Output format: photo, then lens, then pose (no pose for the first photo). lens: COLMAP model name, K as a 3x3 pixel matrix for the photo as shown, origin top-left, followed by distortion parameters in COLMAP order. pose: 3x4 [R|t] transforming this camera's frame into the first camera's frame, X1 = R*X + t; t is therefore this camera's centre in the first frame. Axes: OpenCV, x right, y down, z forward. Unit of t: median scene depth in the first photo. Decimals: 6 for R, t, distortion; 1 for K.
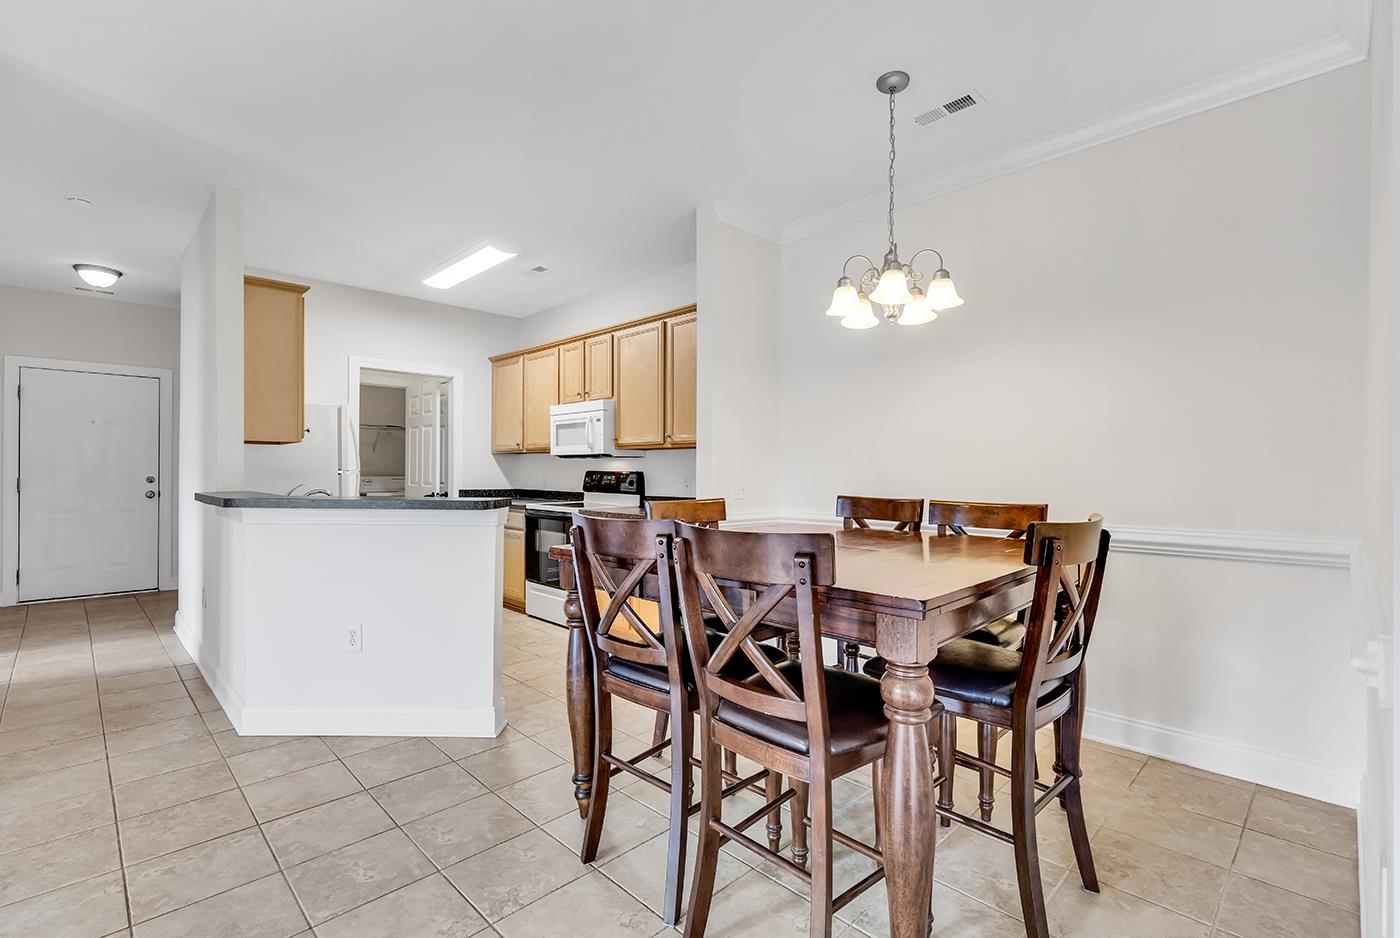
lens RADIAL K [[642.5, 0, 697.1], [0, 642.5, 471.6], [0, 0, 1]] dist [0.015316, -0.000537]
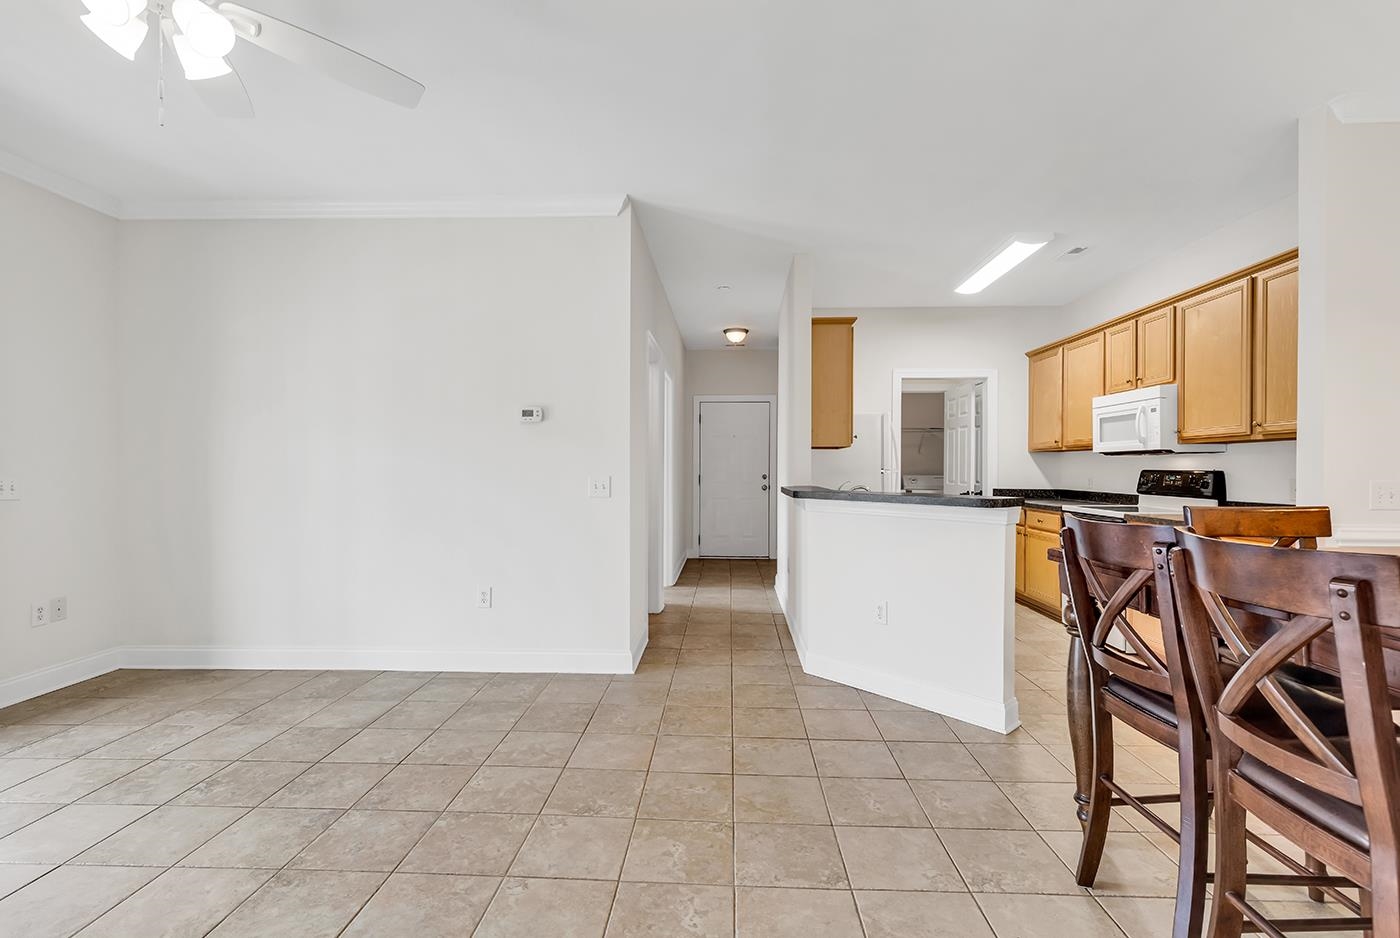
lens RADIAL K [[642.5, 0, 697.1], [0, 642.5, 471.6], [0, 0, 1]] dist [0.015316, -0.000537]
pose [[0.677277, 0.000388, -0.735728, 0.101962], [0.000648, 0.999999, 0.001124, 0.000022], [0.735728, -0.001238, 0.677276, -0.037889]]
